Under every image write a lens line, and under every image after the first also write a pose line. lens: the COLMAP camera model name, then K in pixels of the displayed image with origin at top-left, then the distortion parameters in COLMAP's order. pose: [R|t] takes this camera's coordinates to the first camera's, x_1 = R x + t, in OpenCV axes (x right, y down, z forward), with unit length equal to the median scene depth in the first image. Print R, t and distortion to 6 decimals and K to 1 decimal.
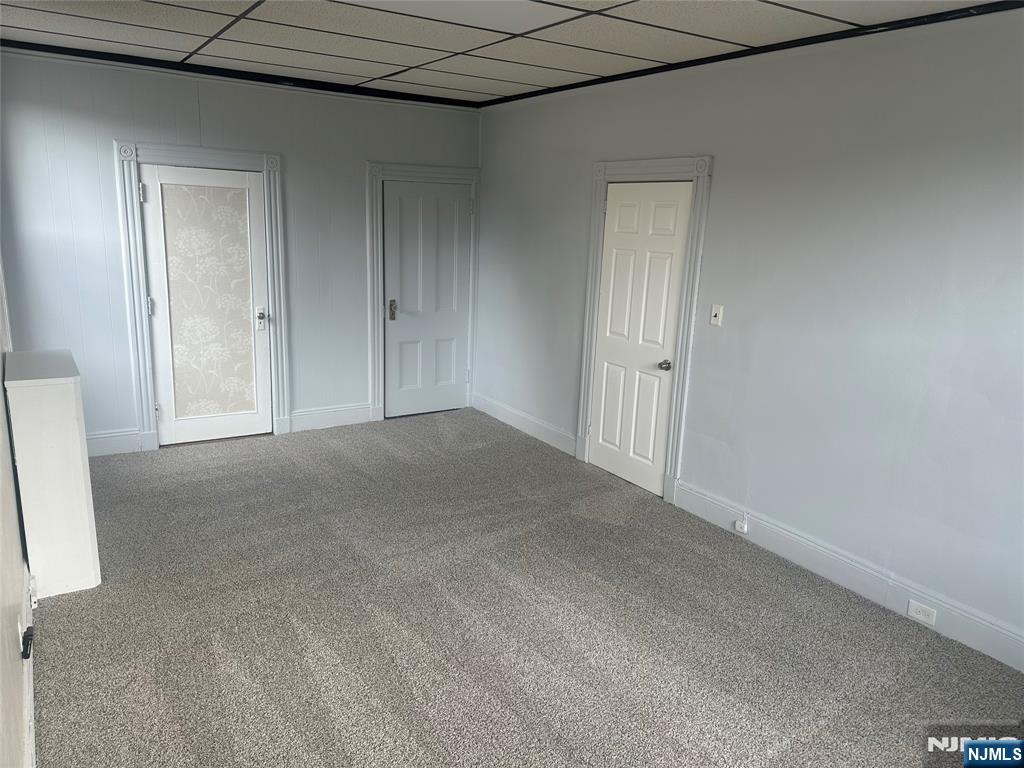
lens RADIAL K [[743.1, 0, 512.0], [0, 743.1, 384.0], [0, 0, 1]] dist [0.042697, -0.074666]
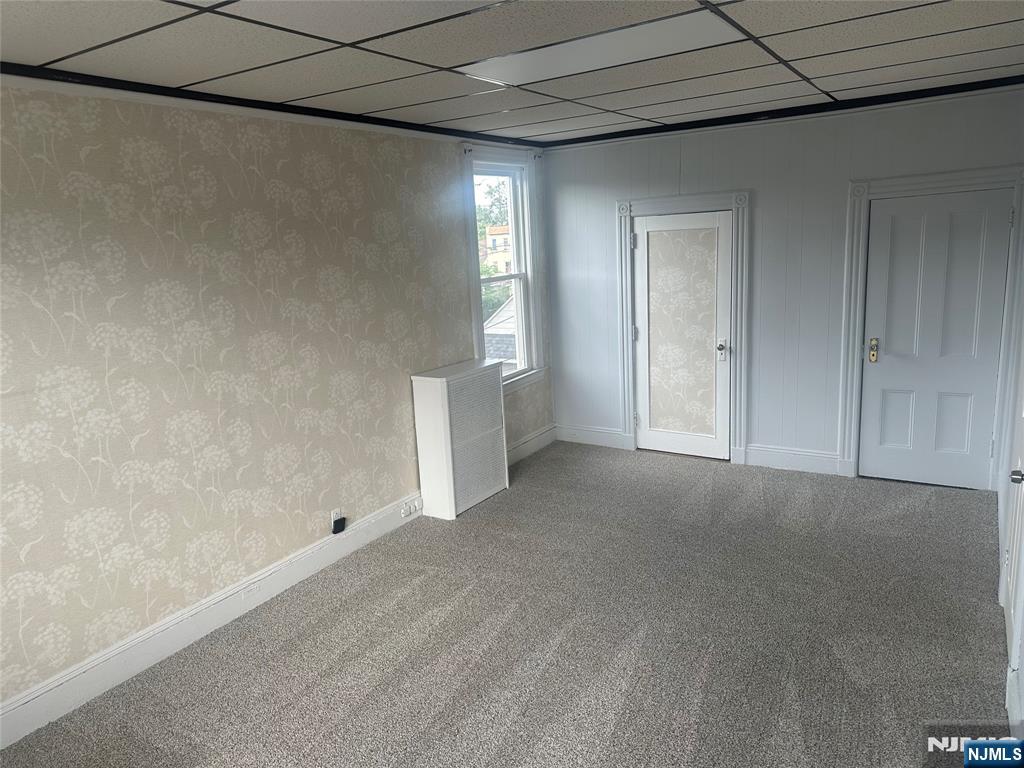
lens RADIAL K [[723.1, 0, 512.6], [0, 723.1, 391.5], [0, 0, 1]] dist [0.072128, -0.142093]
pose [[0.367354, 0.126995, -0.921370, 0.508695], [-0.133493, 0.987577, 0.082897, -0.076074], [0.920451, 0.092544, 0.379743, 0.350286]]
